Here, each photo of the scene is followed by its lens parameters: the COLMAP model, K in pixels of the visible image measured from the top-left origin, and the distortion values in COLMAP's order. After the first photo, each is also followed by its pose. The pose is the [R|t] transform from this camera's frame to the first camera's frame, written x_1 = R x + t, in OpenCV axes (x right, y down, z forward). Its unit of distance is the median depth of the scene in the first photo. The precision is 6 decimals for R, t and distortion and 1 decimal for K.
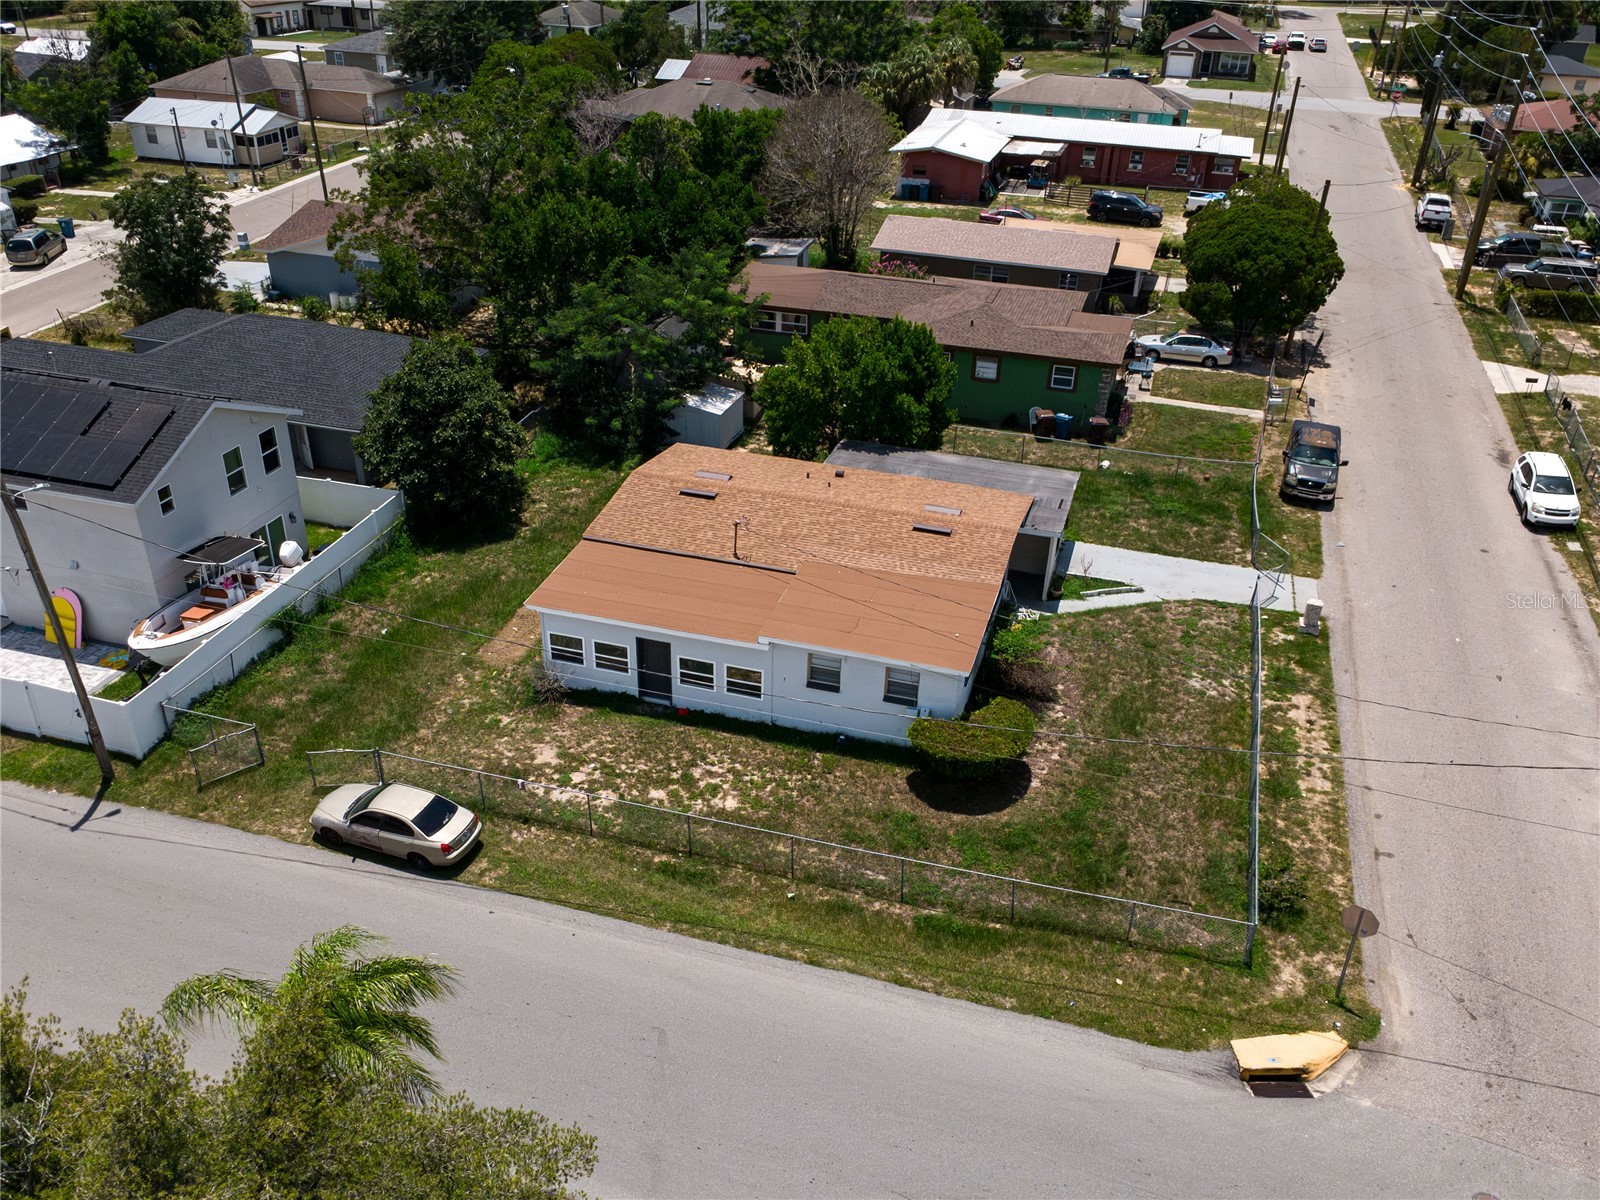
lens RADIAL K [[1330.4, 0, 794.0], [0, 1330.4, 671.7], [0, 0, 1]] dist [0.008285, 0.001720]
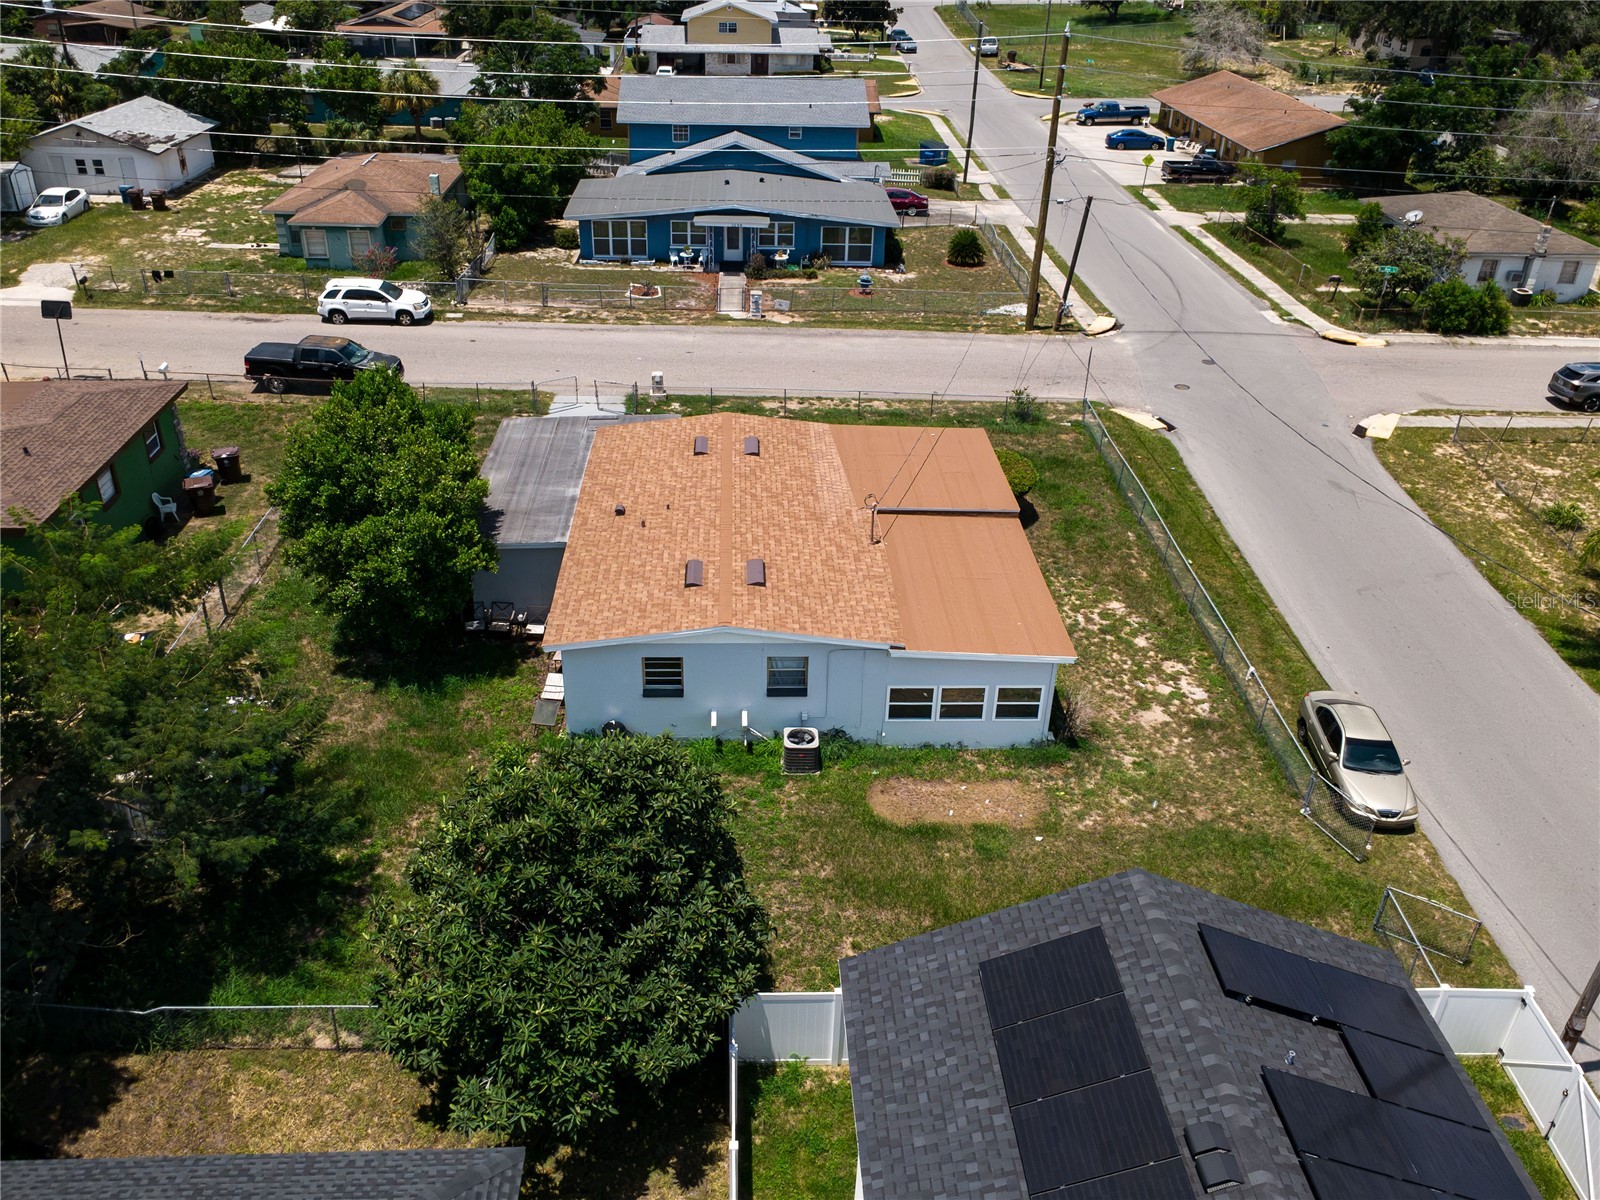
lens RADIAL K [[1254.7, 0, 800.0], [0, 1254.7, 600.0], [0, 0, 1]] dist [0.000544, 0.006575]
pose [[-0.328022, -0.508655, 0.796035, -0.725347], [0.460382, 0.649740, 0.604885, -0.602687], [-0.824894, 0.564896, 0.021046, 1.090487]]
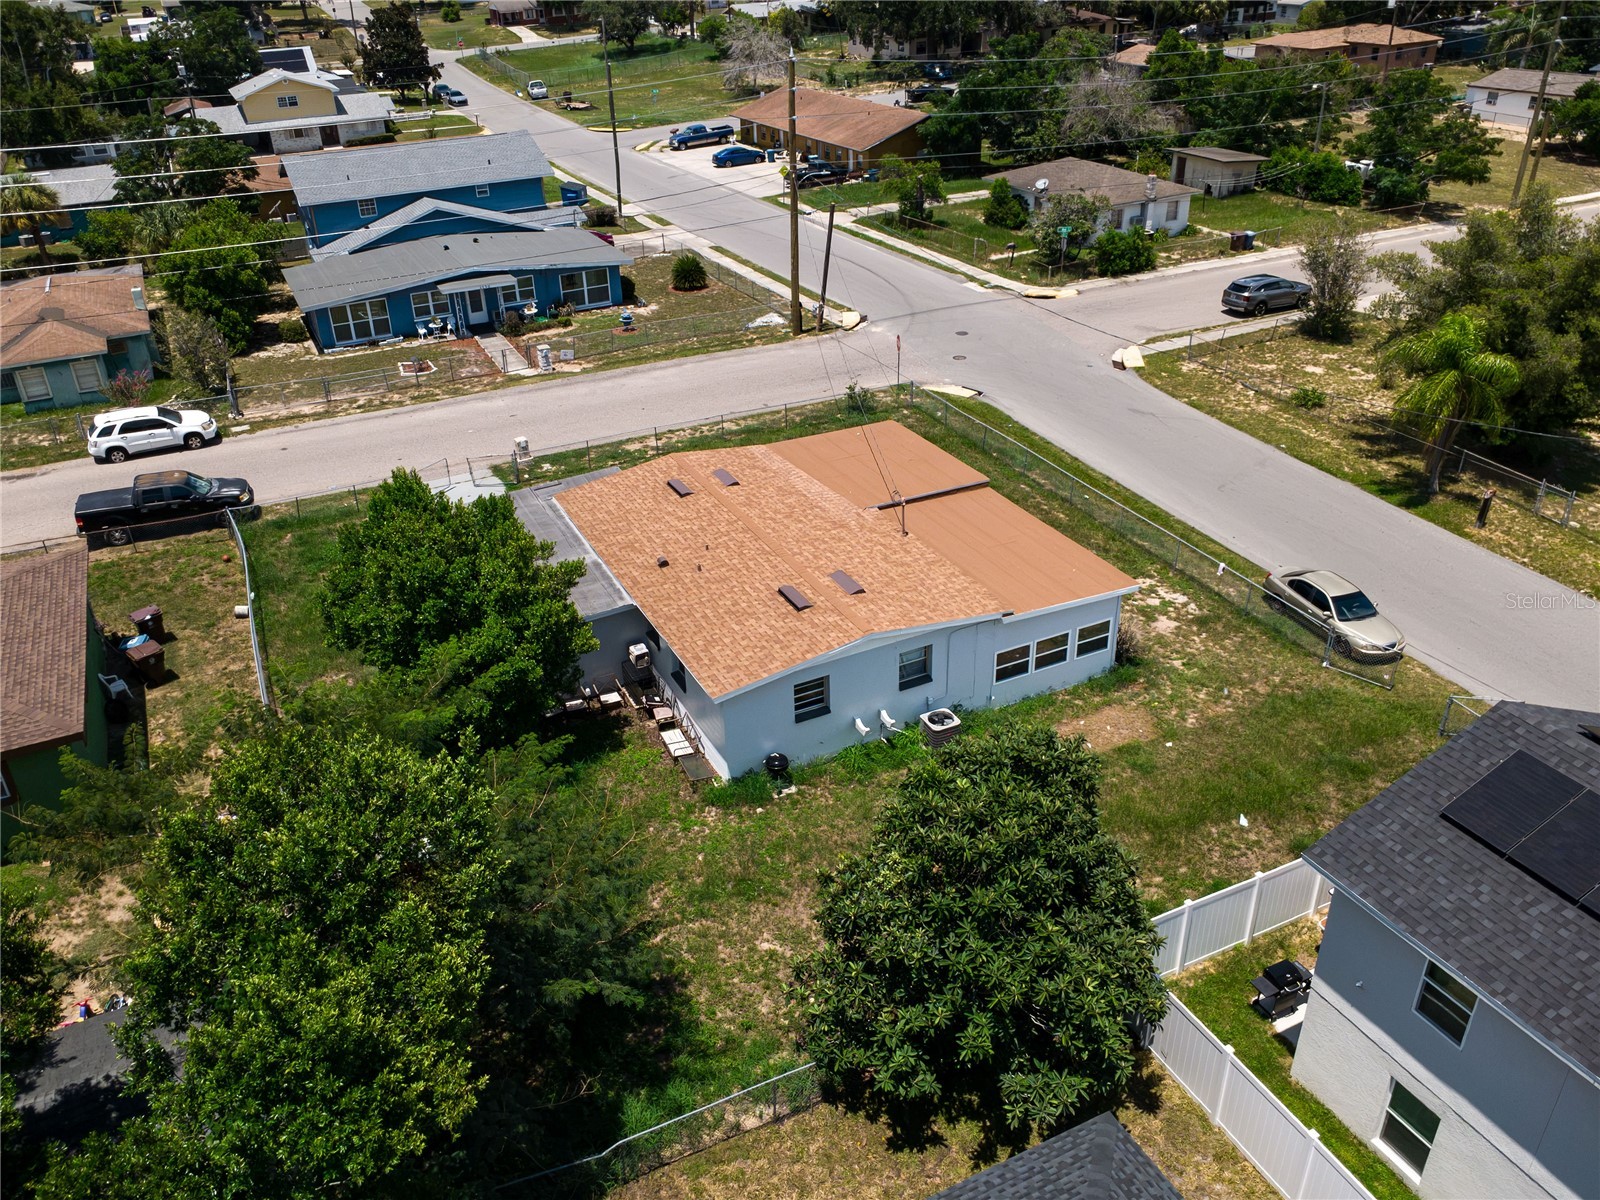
lens RADIAL K [[1214.9, 0, 758.6], [0, 1214.9, 612.9], [0, 0, 1]] dist [0.005080, -0.002591]
pose [[-0.664227, -0.375430, 0.646417, -0.569088], [0.407452, 0.543161, 0.734138, -0.753467], [-0.626726, 0.751018, -0.207812, 1.338831]]
